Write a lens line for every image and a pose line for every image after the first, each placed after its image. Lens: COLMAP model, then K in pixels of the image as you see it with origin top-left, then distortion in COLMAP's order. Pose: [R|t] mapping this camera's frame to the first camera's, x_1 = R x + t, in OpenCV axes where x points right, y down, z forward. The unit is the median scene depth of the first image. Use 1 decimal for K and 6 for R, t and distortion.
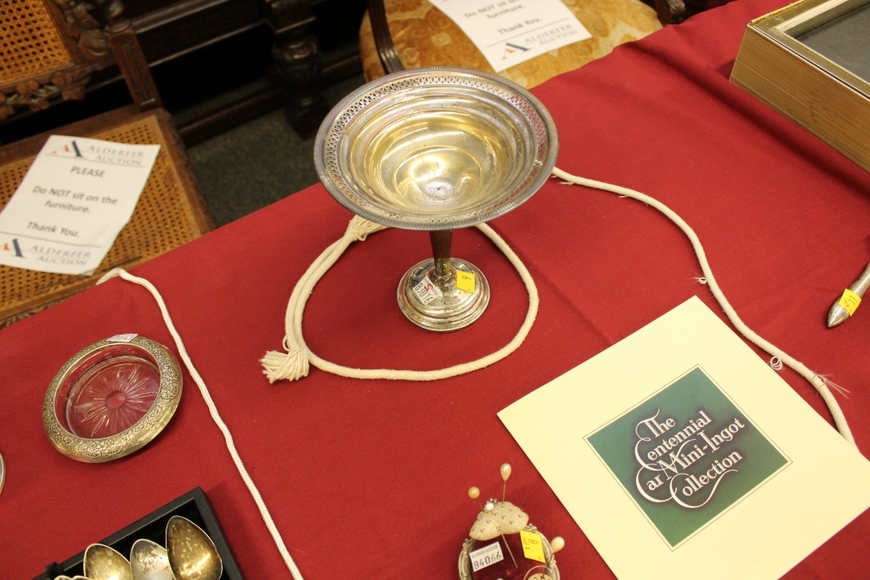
lens RADIAL K [[739.0, 0, 435.0], [0, 739.0, 290.0], [0, 0, 1]] dist [-0.162781, 0.155435]
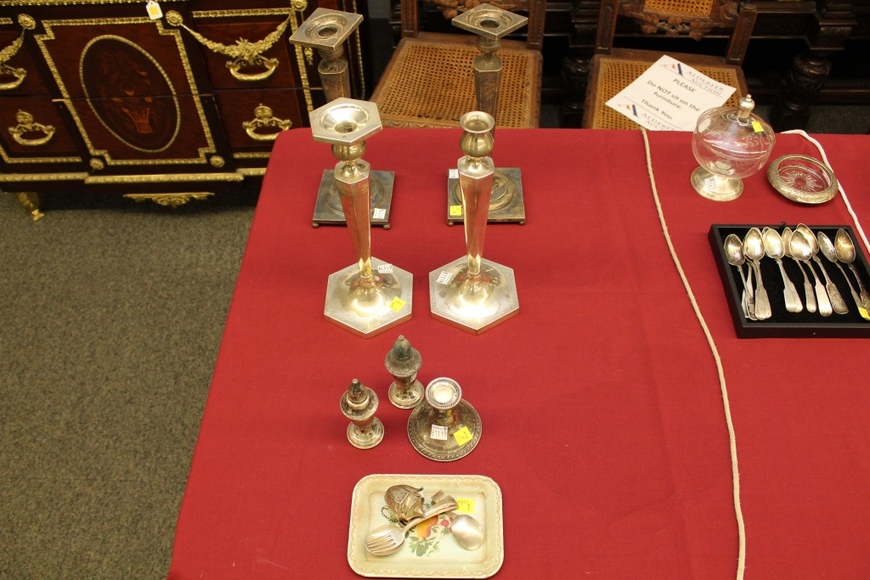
lens RADIAL K [[739.0, 0, 435.0], [0, 739.0, 290.0], [0, 0, 1]] dist [-0.162781, 0.155435]
pose [[0.835652, 0.444404, -0.322788, -0.243954], [-0.446478, 0.891889, 0.072056, 0.348465], [0.319913, 0.083904, 0.943725, -0.572179]]
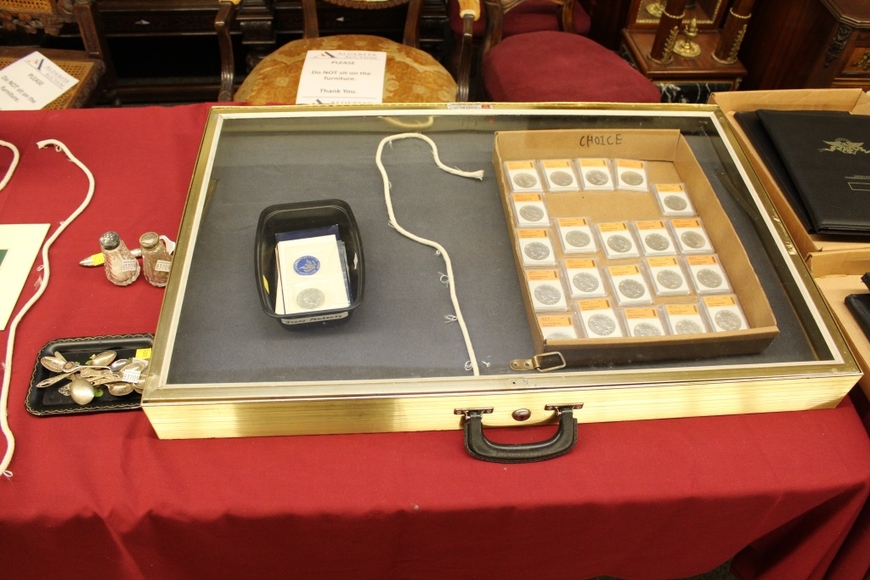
lens RADIAL K [[739.0, 0, 435.0], [0, 739.0, 290.0], [0, 0, 1]] dist [-0.162781, 0.155435]
pose [[0.869258, 0.417992, -0.263956, 0.891723], [-0.430823, 0.902379, 0.010192, -0.142738], [0.242449, 0.104859, 0.964481, -0.246528]]
